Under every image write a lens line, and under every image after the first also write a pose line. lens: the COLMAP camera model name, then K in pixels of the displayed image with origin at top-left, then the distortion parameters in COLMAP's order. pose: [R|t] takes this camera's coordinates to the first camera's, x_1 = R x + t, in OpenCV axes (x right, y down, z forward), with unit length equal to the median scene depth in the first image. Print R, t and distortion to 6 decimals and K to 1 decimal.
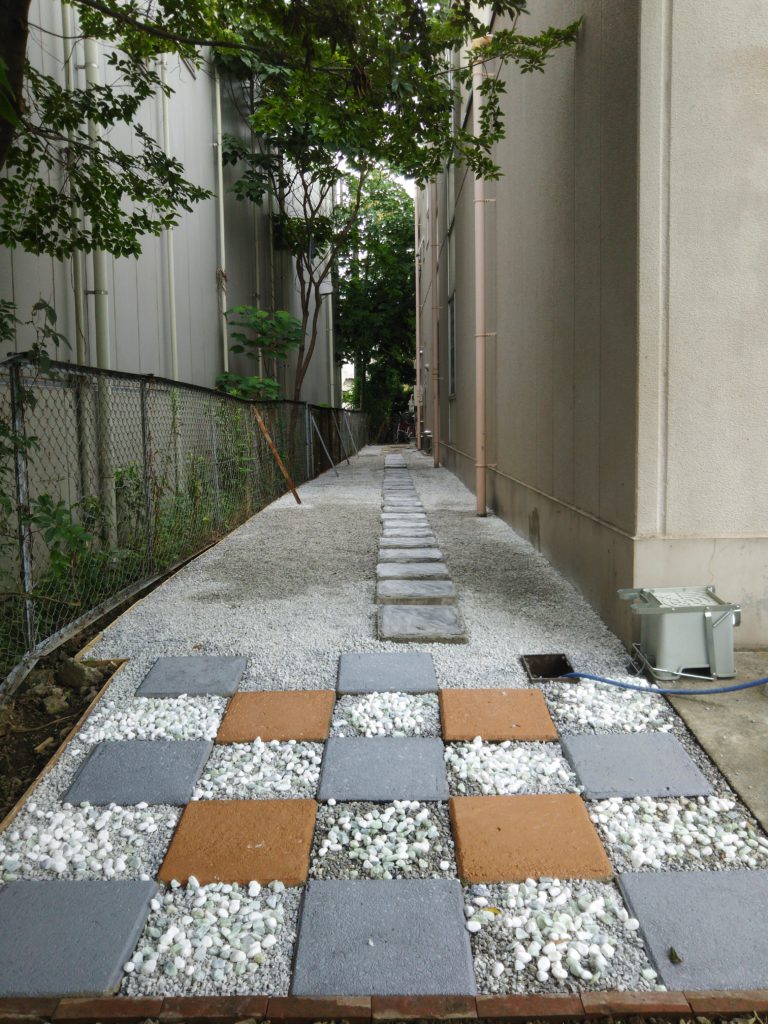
lens RADIAL K [[895.2, 0, 388.9], [0, 895.2, 510.3], [0, 0, 1]] dist [-0.019891, 0.020490]
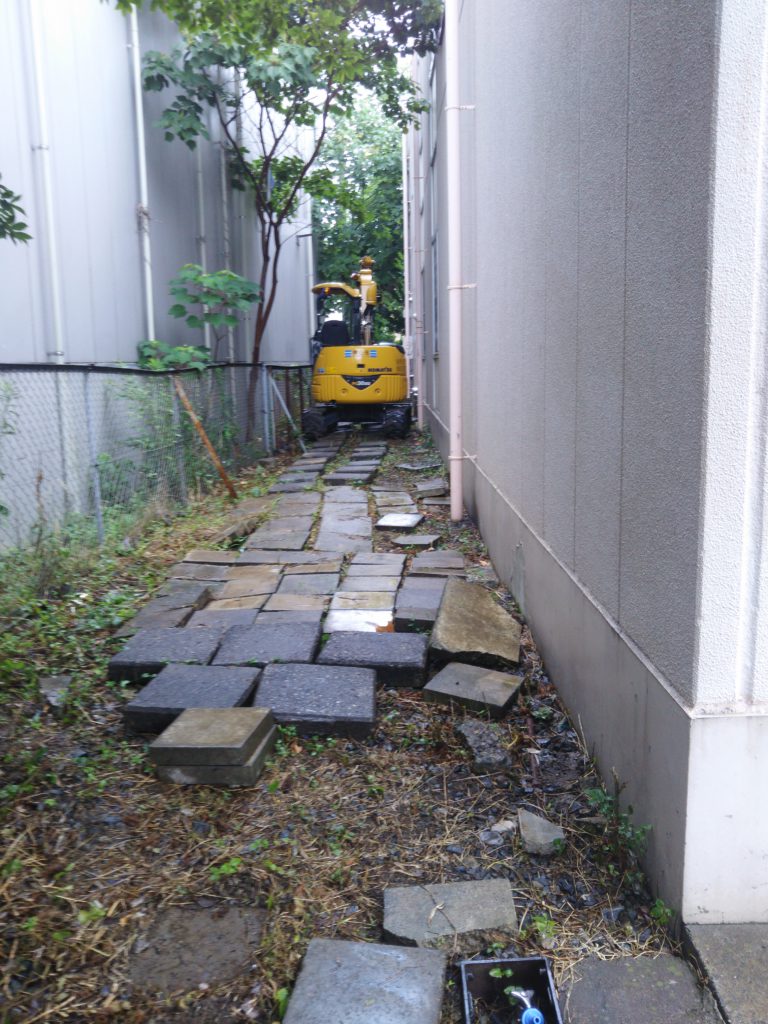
lens RADIAL K [[895.2, 0, 378.2], [0, 895.2, 512.7], [0, 0, 1]] dist [-0.019891, 0.020490]
pose [[0.999871, -0.005210, -0.015164, 0.029830], [0.006160, 0.997978, 0.063259, -0.033109], [0.014804, -0.063345, 0.997882, 0.141648]]
